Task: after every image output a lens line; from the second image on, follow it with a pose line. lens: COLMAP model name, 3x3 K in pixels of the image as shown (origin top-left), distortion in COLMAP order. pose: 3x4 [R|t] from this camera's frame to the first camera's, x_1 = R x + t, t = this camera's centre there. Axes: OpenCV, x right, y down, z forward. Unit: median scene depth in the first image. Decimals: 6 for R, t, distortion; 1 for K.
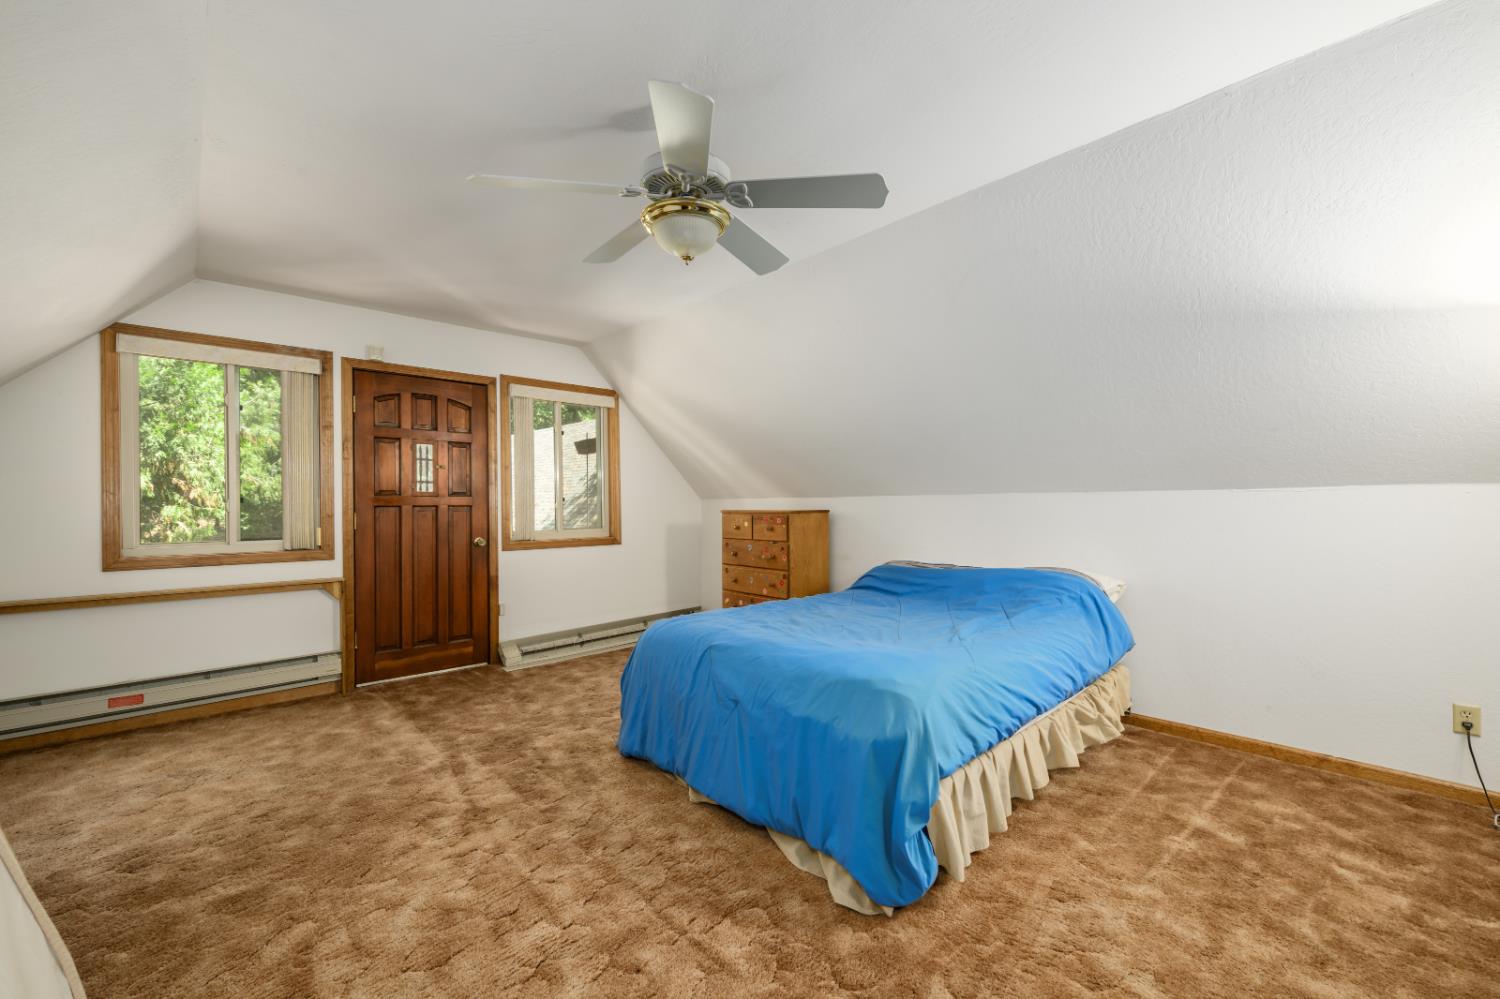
lens RADIAL K [[610.4, 0, 755.4], [0, 610.4, 505.3], [0, 0, 1]] dist [-0.000426, -0.000084]
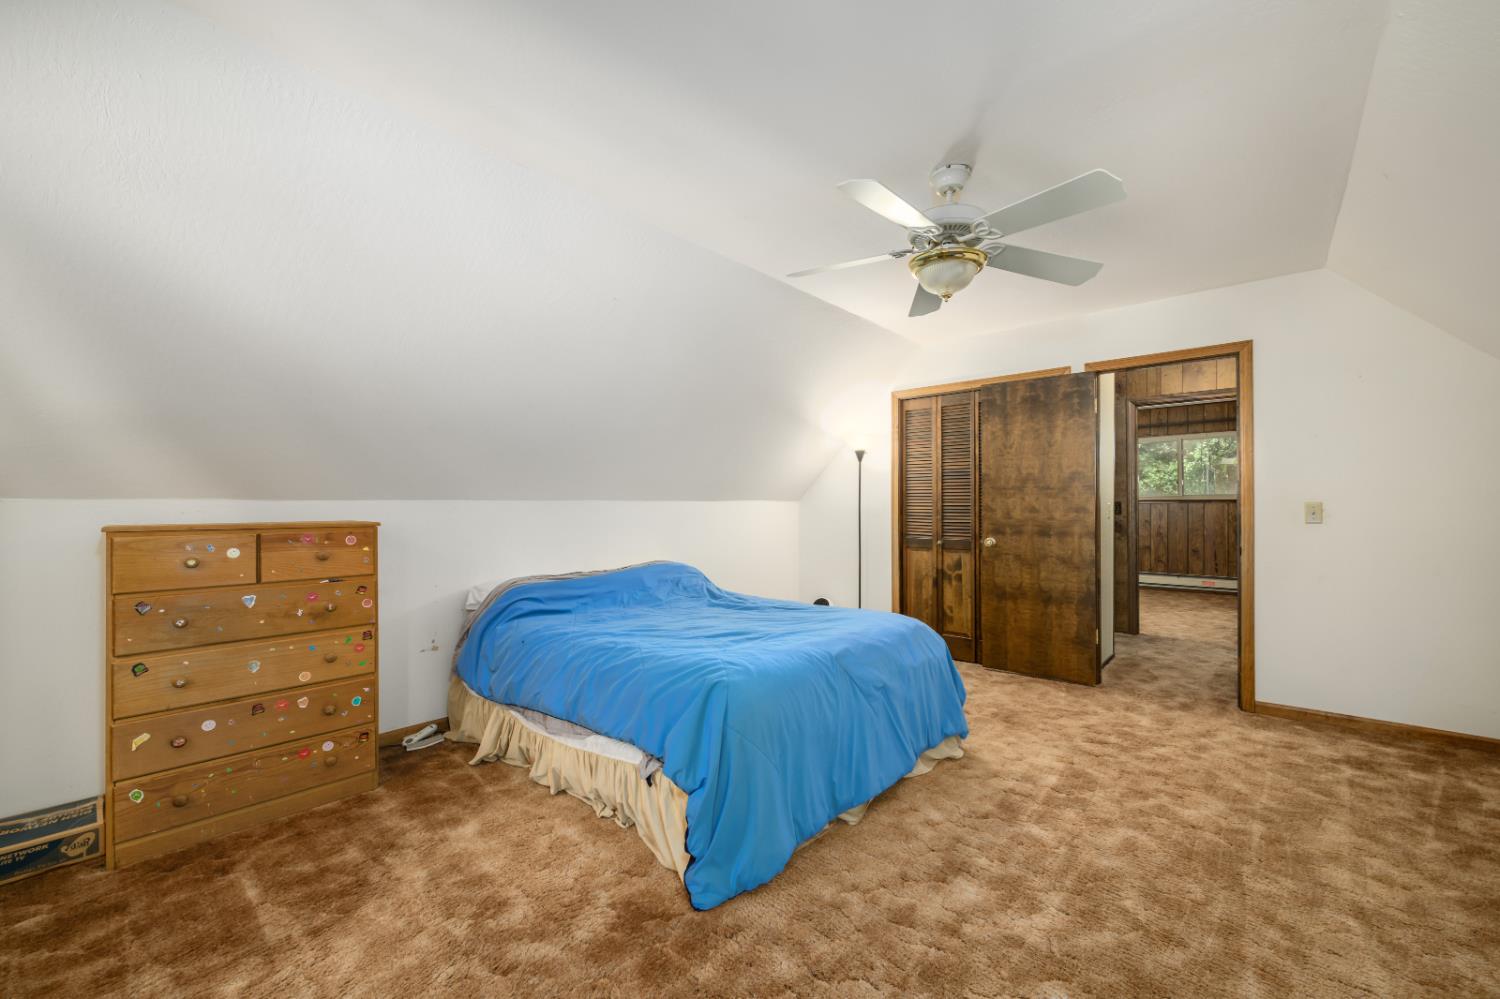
lens RADIAL K [[587.0, 0, 759.4], [0, 587.0, 505.9], [0, 0, 1]] dist [0.000842, -0.000061]
pose [[-0.101494, 0.006920, 0.994812, -0.524533], [0.000688, 0.999976, -0.006886, -0.003312], [-0.994836, -0.000014, -0.101497, 0.646132]]
